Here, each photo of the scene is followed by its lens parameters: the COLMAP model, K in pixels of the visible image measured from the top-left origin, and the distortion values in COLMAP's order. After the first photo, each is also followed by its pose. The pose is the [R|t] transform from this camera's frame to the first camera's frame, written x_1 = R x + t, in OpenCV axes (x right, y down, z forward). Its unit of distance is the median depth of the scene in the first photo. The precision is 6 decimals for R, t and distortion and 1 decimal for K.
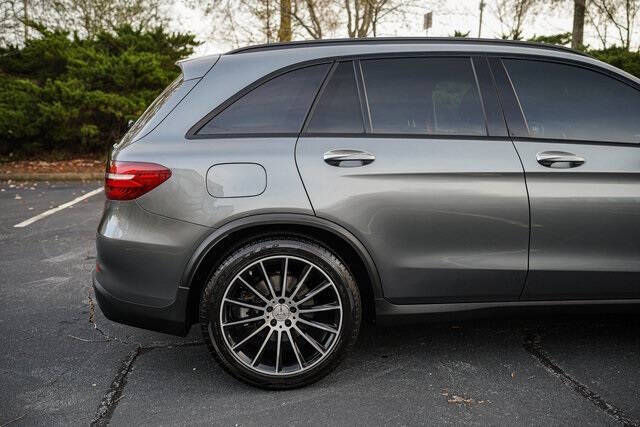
lens RADIAL K [[621.9, 0, 313.2], [0, 621.9, 209.9], [0, 0, 1]] dist [0.032014, 0.000000]
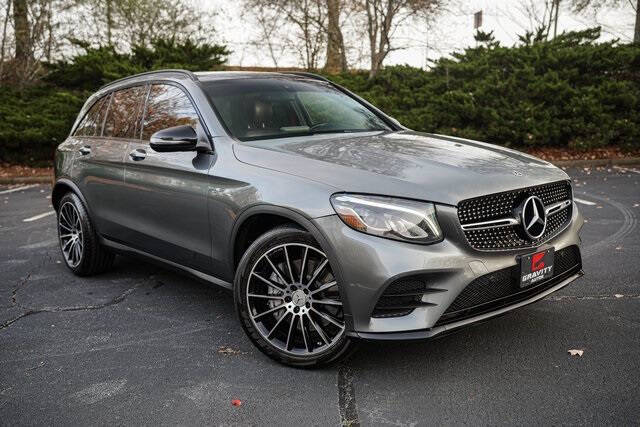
lens RADIAL K [[621.9, 0, 305.1], [0, 621.9, 209.2], [0, 0, 1]] dist [0.032014, 0.000000]
pose [[0.989611, -0.002307, -0.143753, 0.206833], [0.001411, 0.999979, -0.006337, 0.013644], [0.143764, 0.006069, 0.989593, -0.066397]]
